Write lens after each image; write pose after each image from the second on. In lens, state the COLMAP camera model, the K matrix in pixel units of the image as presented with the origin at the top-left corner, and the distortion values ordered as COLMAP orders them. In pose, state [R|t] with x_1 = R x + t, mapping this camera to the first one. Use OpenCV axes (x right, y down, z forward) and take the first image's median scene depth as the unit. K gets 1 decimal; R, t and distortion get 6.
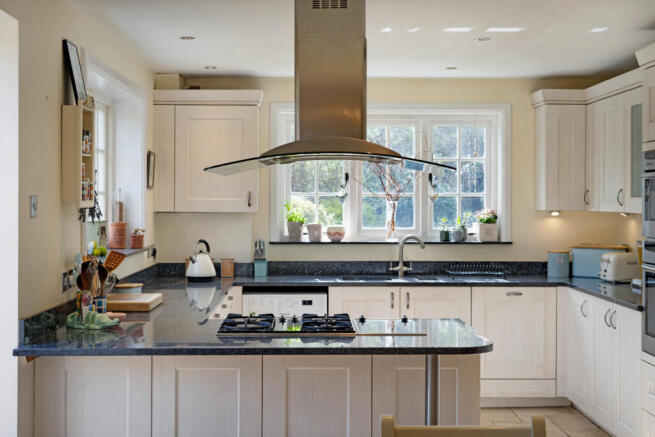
lens RADIAL K [[969.0, 0, 352.1], [0, 969.0, 196.7], [0, 0, 1]] dist [0.004613, 0.000000]
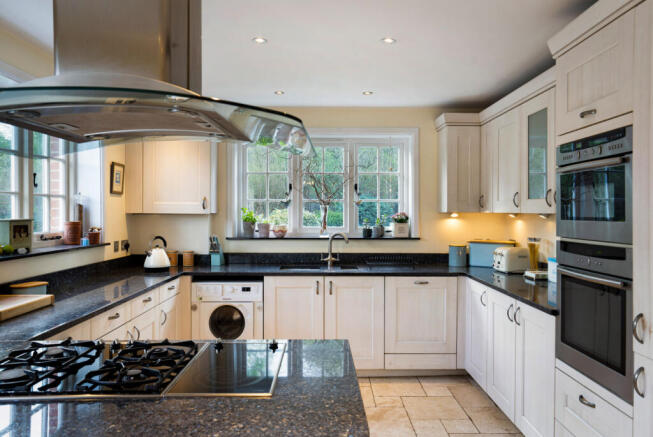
lens RADIAL K [[481.8, 0, 327.0], [0, 481.8, 211.8], [0, 0, 1]] dist [-0.008360, 0.005608]
pose [[0.999398, -0.000808, -0.034696, 0.069345], [0.000871, 0.999998, 0.001807, 0.012353], [0.034694, -0.001836, 0.999396, 0.388876]]
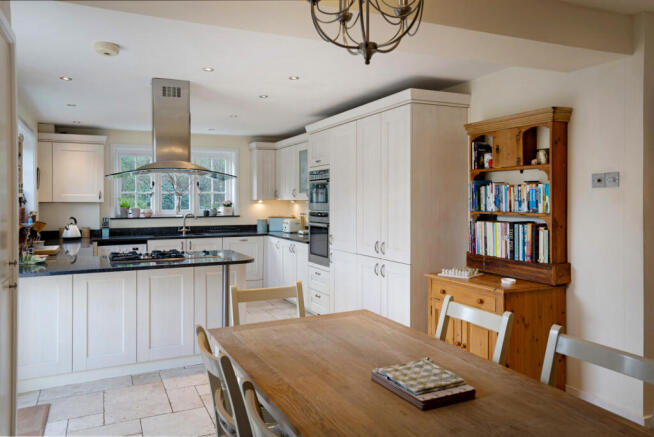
lens RADIAL K [[493.0, 0, 332.6], [0, 493.0, 198.9], [0, 0, 1]] dist [0.032348, 0.005929]
pose [[0.920374, -0.006082, 0.390991, -0.066212], [0.004968, 0.999980, 0.003861, 0.008662], [-0.391007, -0.001611, 0.920386, -0.043535]]
